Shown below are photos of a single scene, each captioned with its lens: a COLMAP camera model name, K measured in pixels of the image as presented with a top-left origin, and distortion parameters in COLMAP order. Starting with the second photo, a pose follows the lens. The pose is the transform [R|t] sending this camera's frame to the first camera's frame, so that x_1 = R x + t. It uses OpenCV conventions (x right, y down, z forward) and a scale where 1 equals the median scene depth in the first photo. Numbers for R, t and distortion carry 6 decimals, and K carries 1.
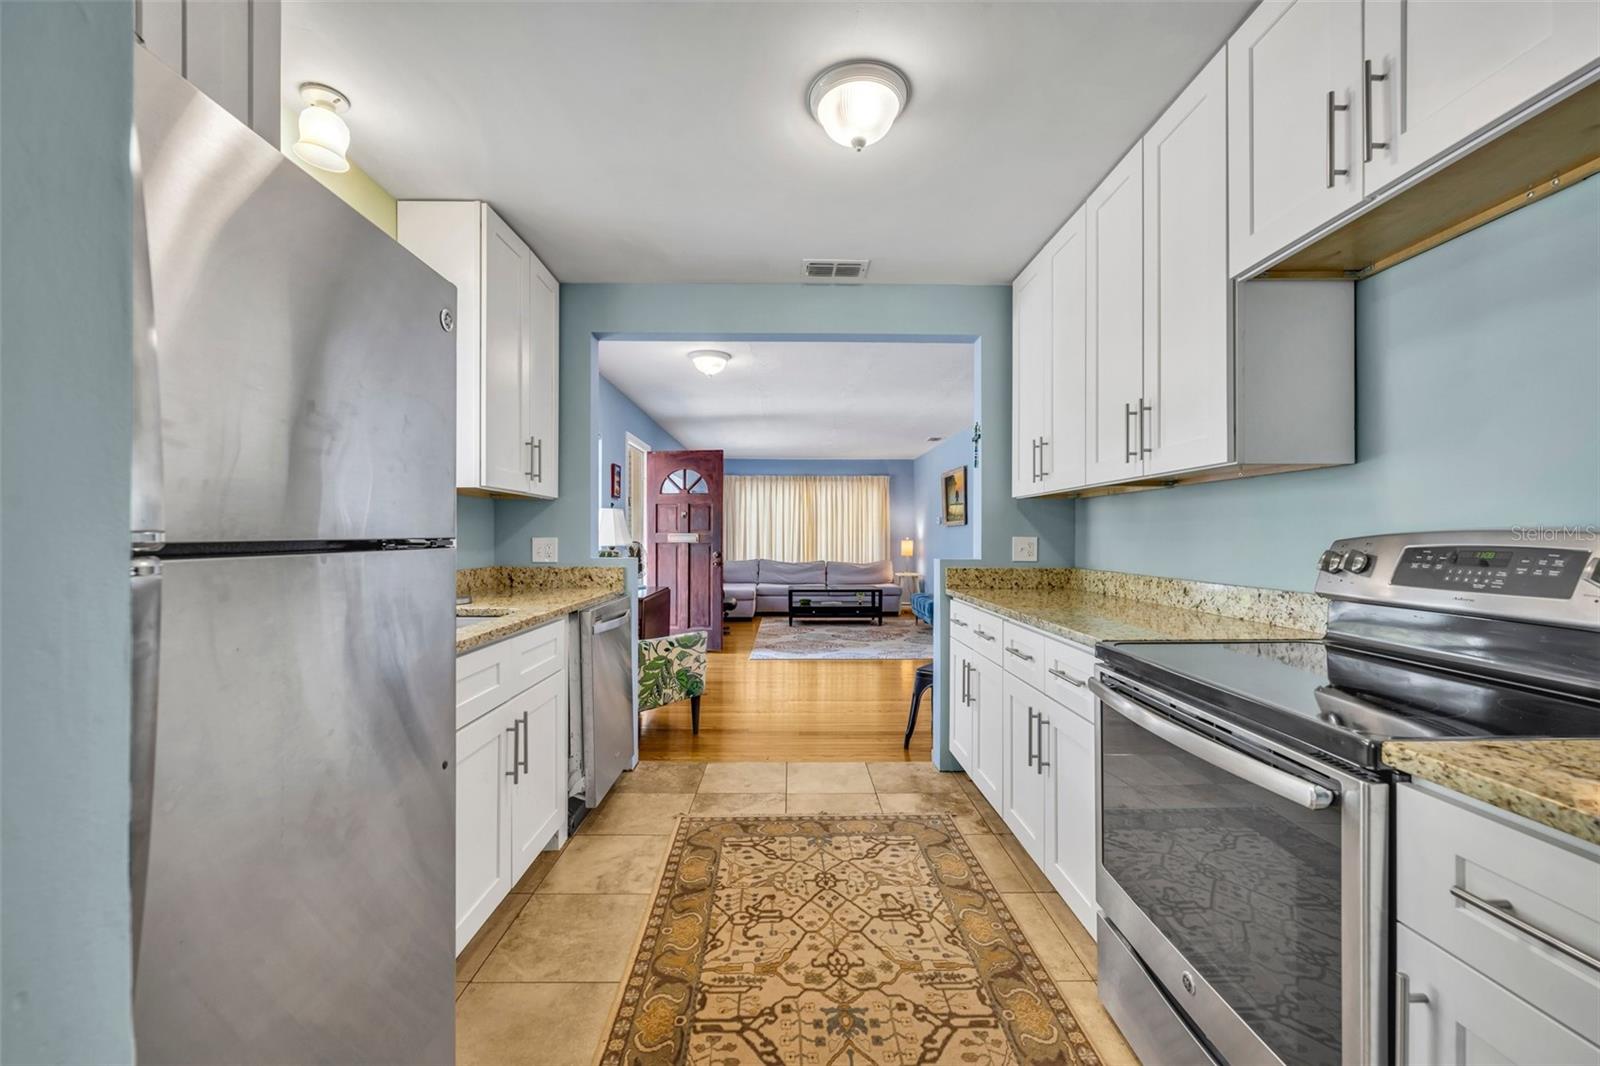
lens RADIAL K [[630.4, 0, 805.0], [0, 630.4, 536.6], [0, 0, 1]] dist [0.000017, 0.000048]
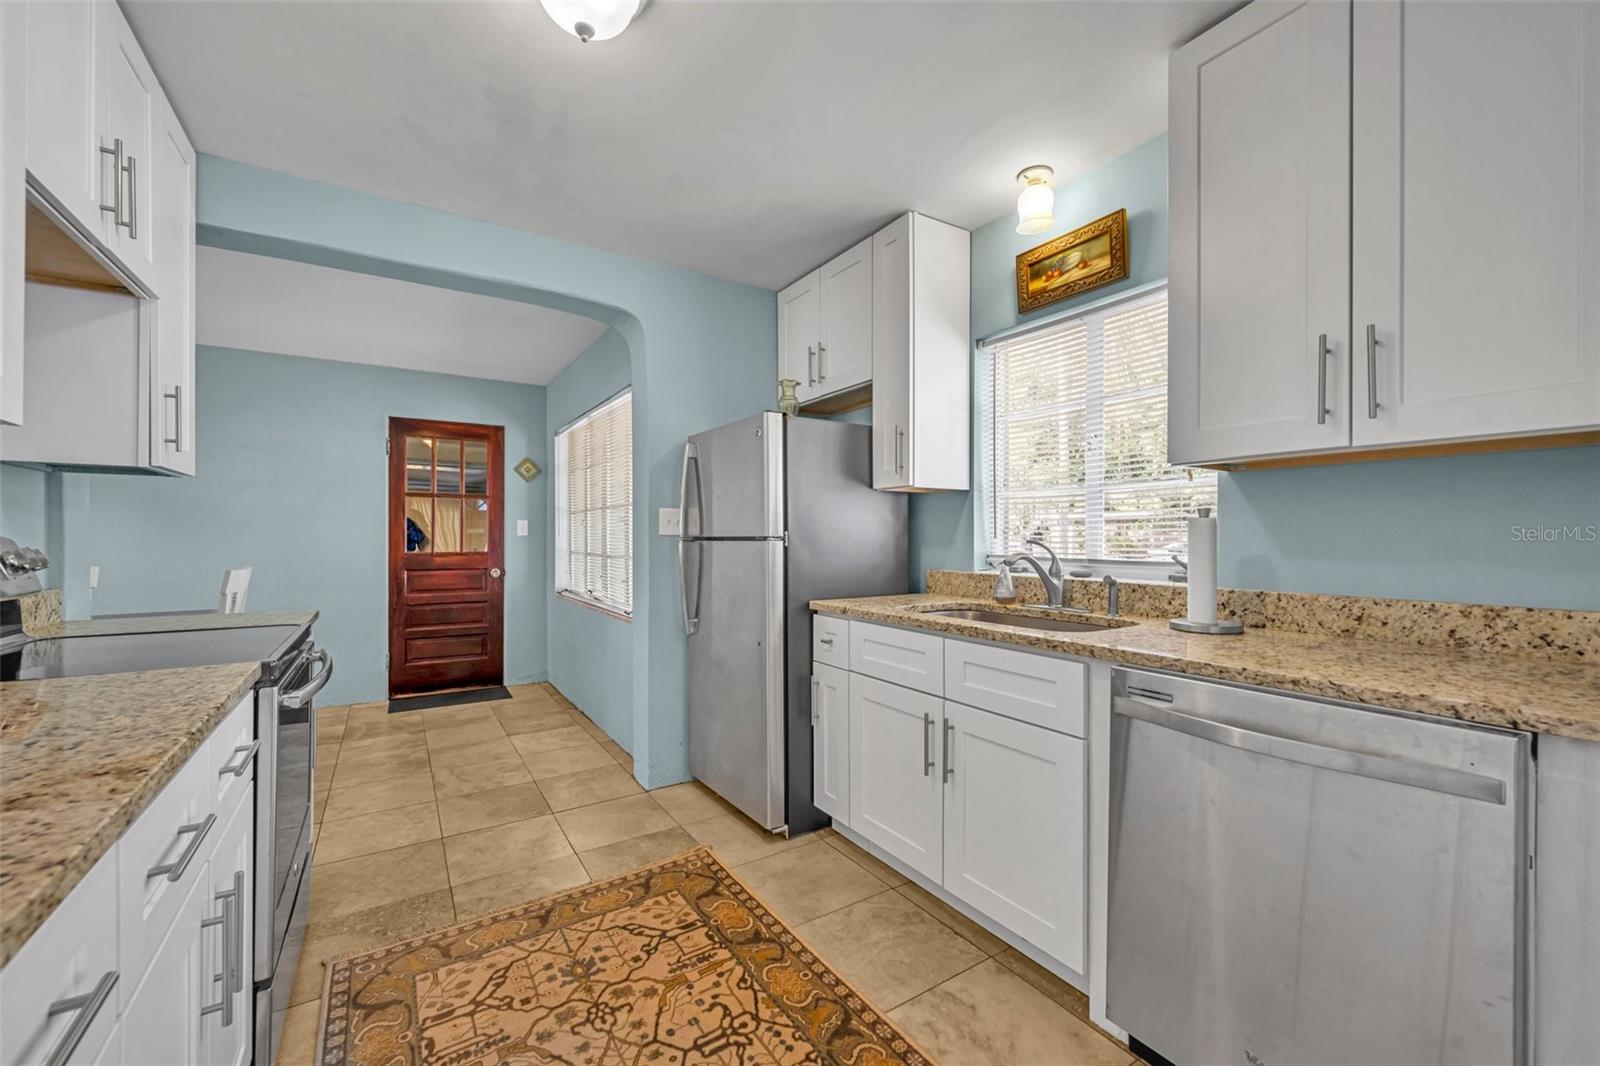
lens RADIAL K [[638.3, 0, 796.6], [0, 638.3, 536.5], [0, 0, 1]] dist [-0.001592, -0.000129]
pose [[-0.855319, -0.001110, -0.518100, 0.217736], [-0.001903, 0.999998, 0.000998, 0.000643], [0.518098, 0.001839, -0.855320, 1.464436]]
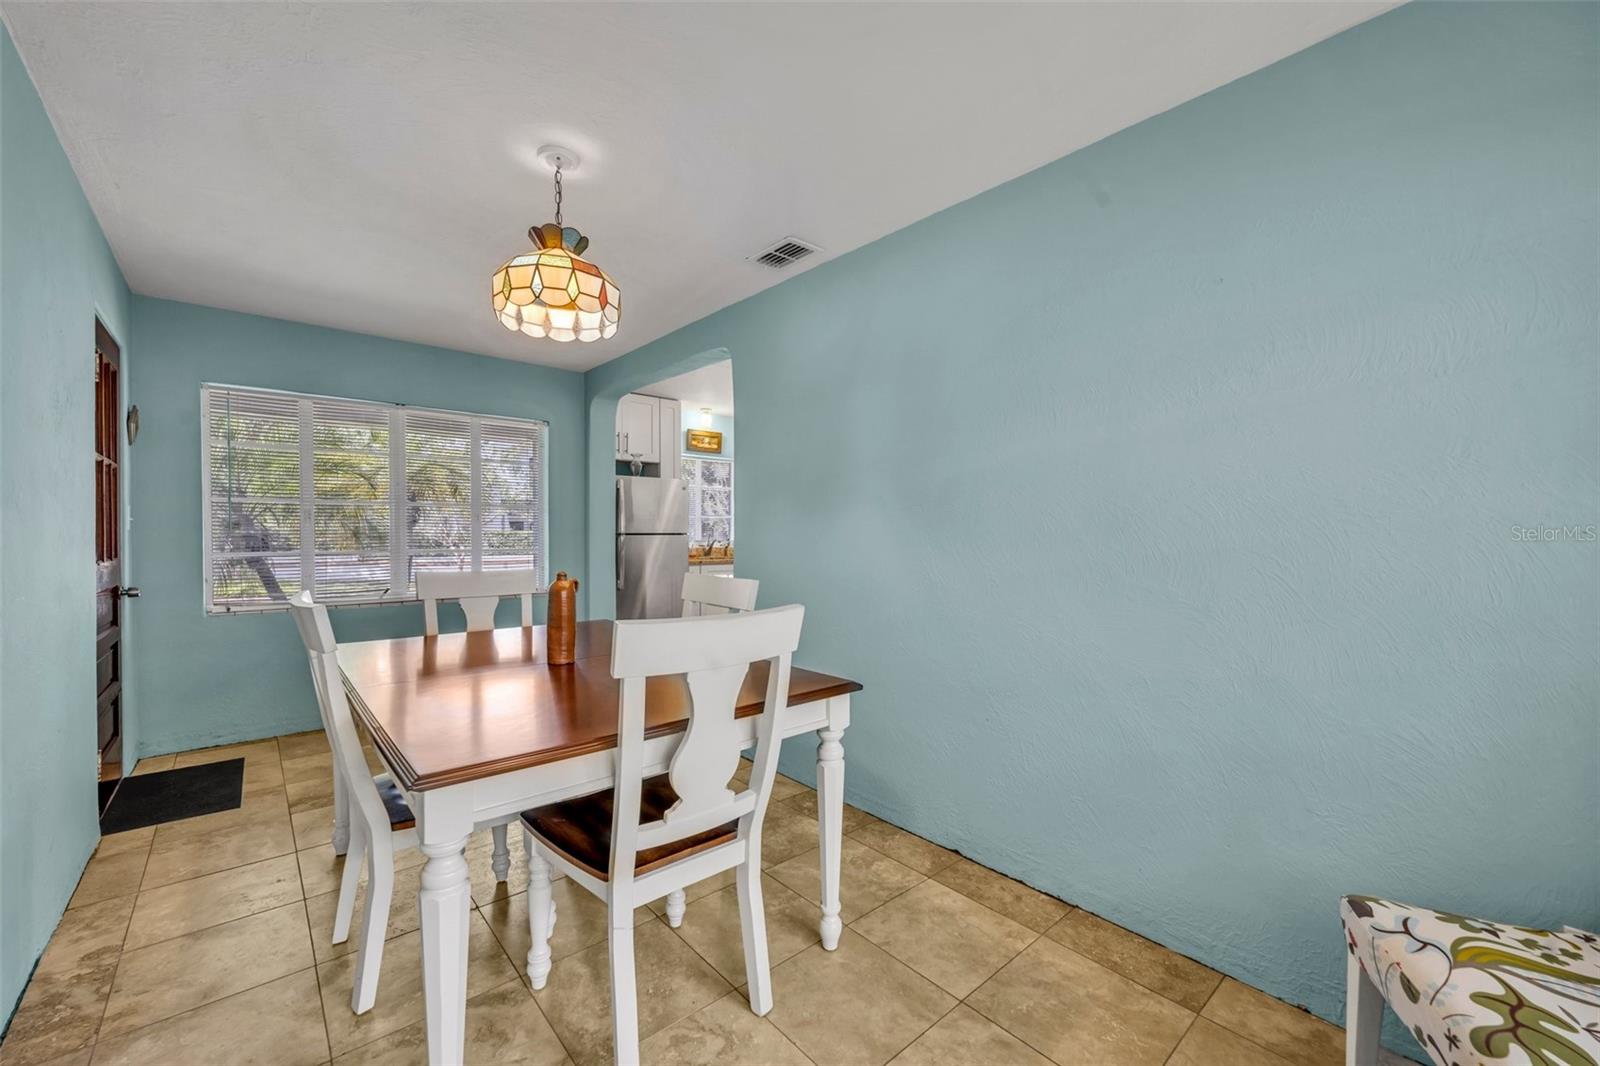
lens RADIAL K [[645.8, 0, 799.7], [0, 645.8, 535.8], [0, 0, 1]] dist [-0.003748, -0.000272]
pose [[0.638323, 0.003010, -0.769763, 1.921188], [-0.001330, 0.999995, 0.002806, 0.003953], [0.769767, -0.000767, 0.638324, -0.741727]]
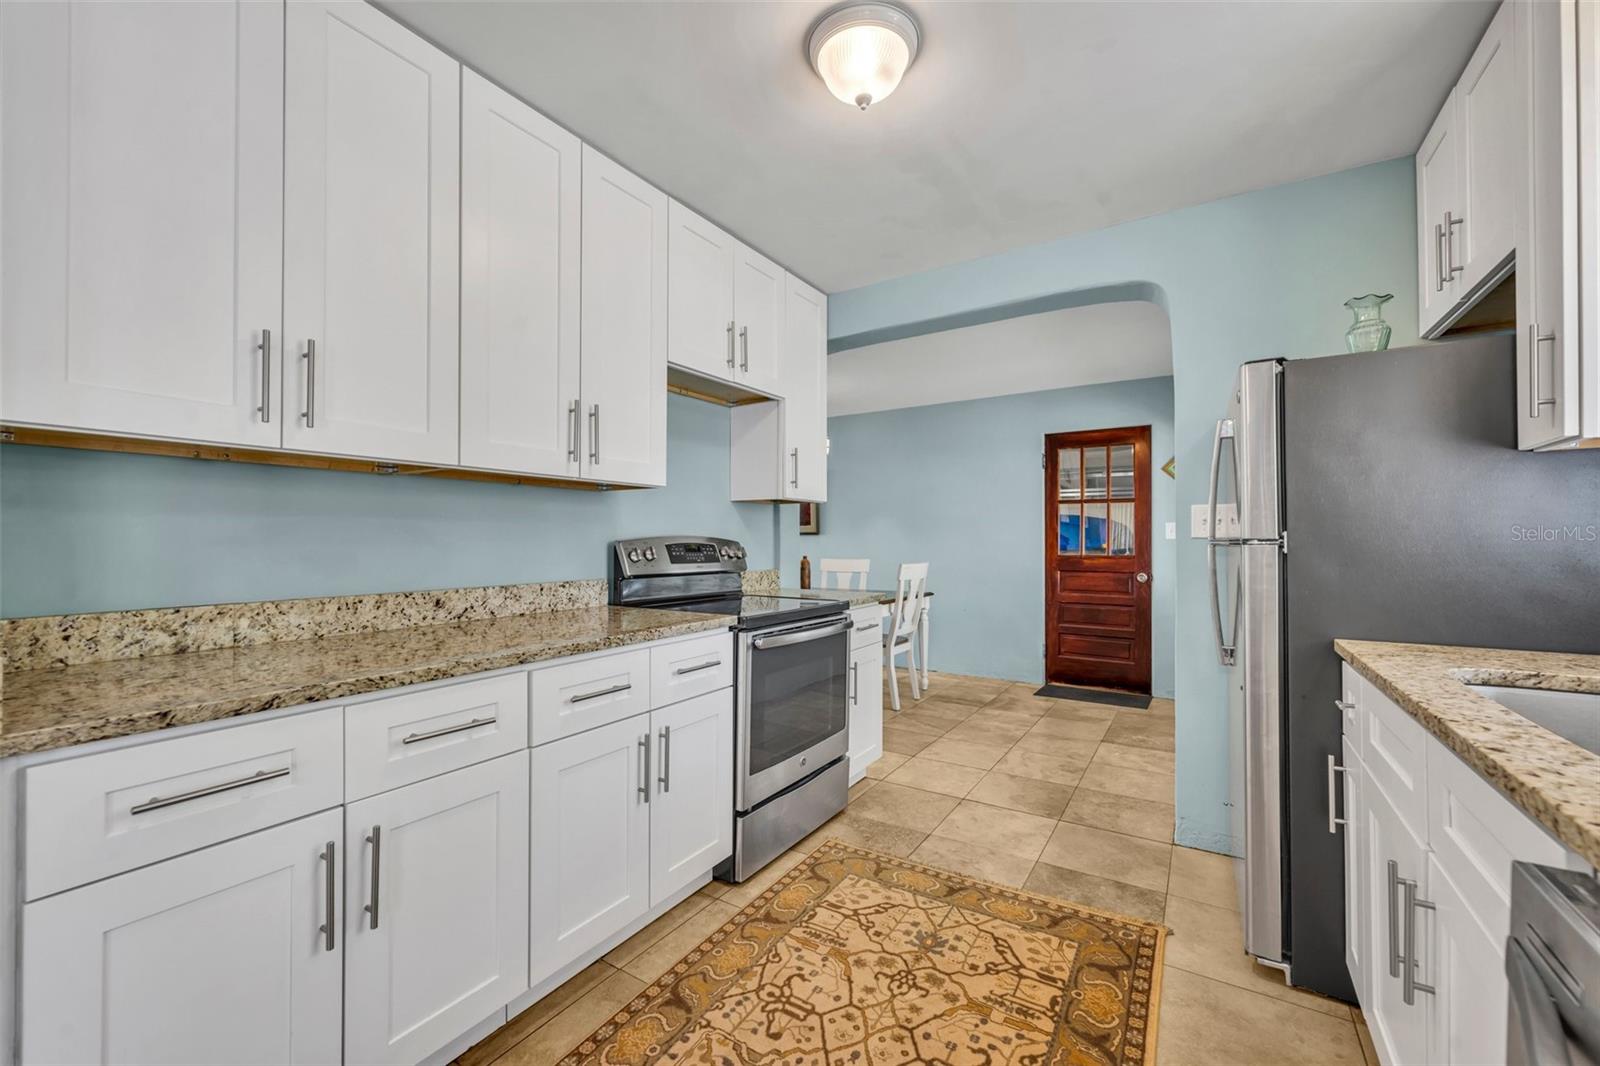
lens RADIAL K [[636.2, 0, 796.7], [0, 636.2, 534.7], [0, 0, 1]] dist [-0.001251, -0.000053]
pose [[-0.826424, 0.006028, 0.563016, -0.279347], [0.001676, 0.999965, -0.008245, 0.002694], [-0.563046, -0.005870, -0.826405, 1.453963]]
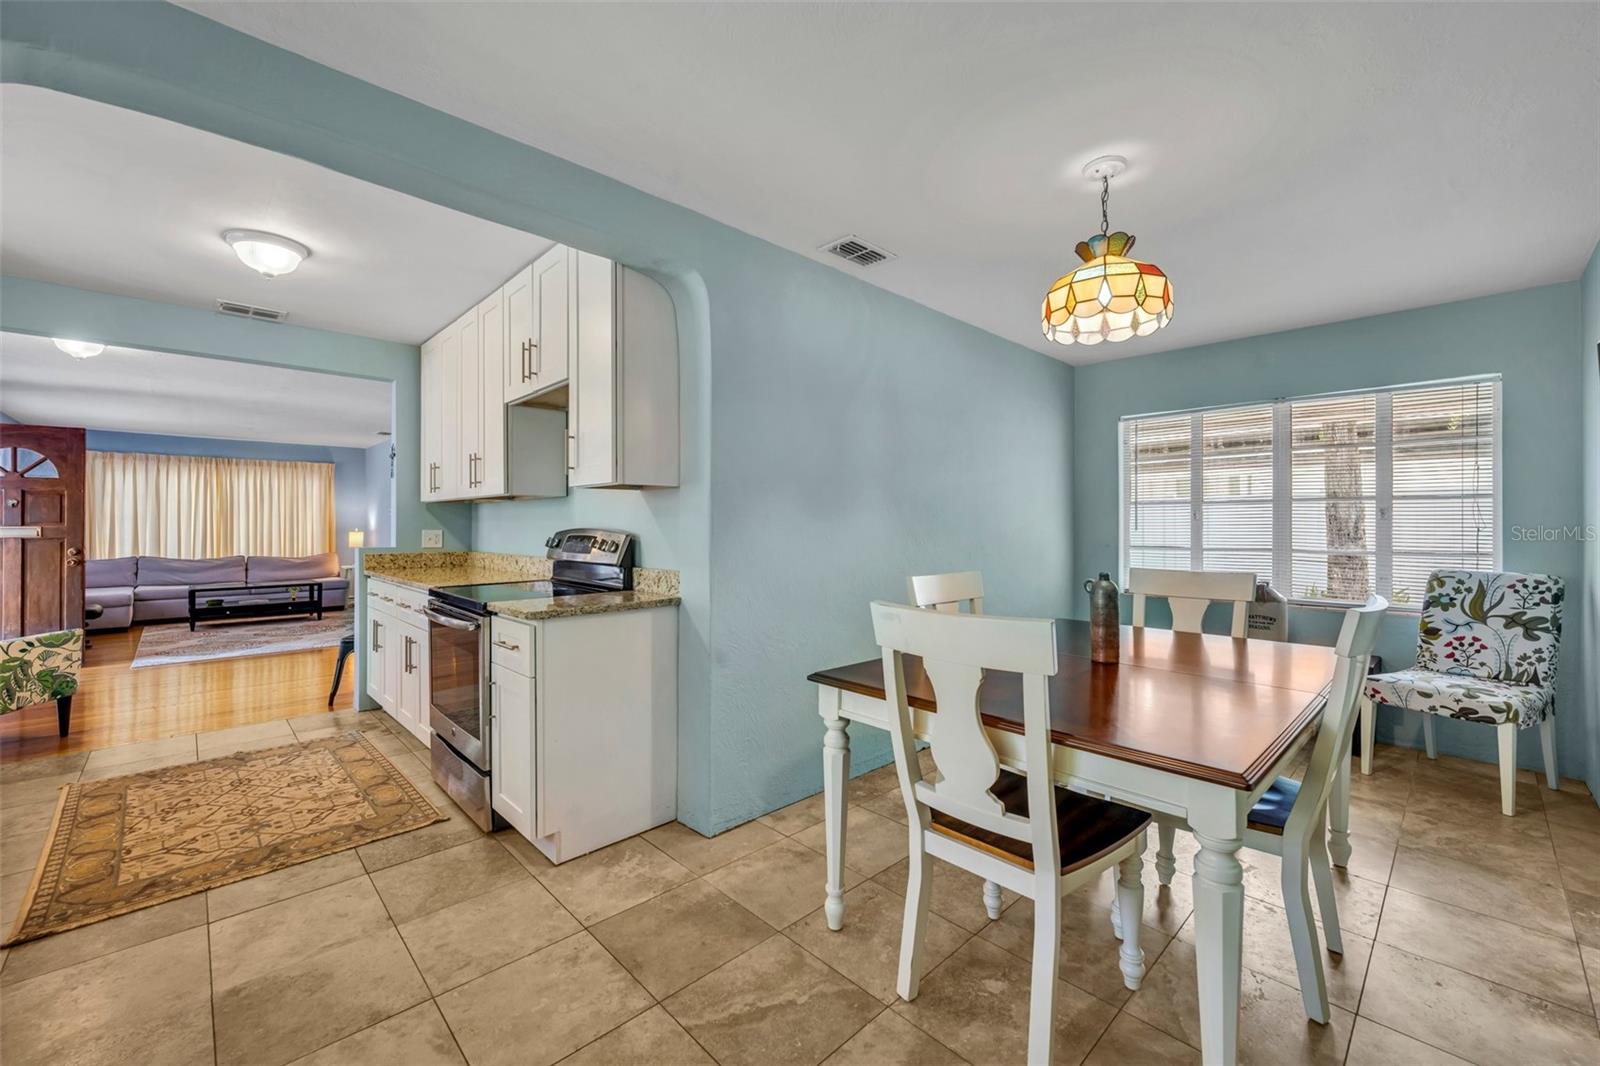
lens RADIAL K [[634.3, 0, 790.1], [0, 634.3, 523.2], [0, 0, 1]] dist [0.000680, 0.000154]
pose [[0.738766, -0.000861, 0.673961, -0.013593], [0.003160, 0.999993, -0.002186, -0.012842], [-0.673954, 0.003744, 0.738764, -0.795019]]
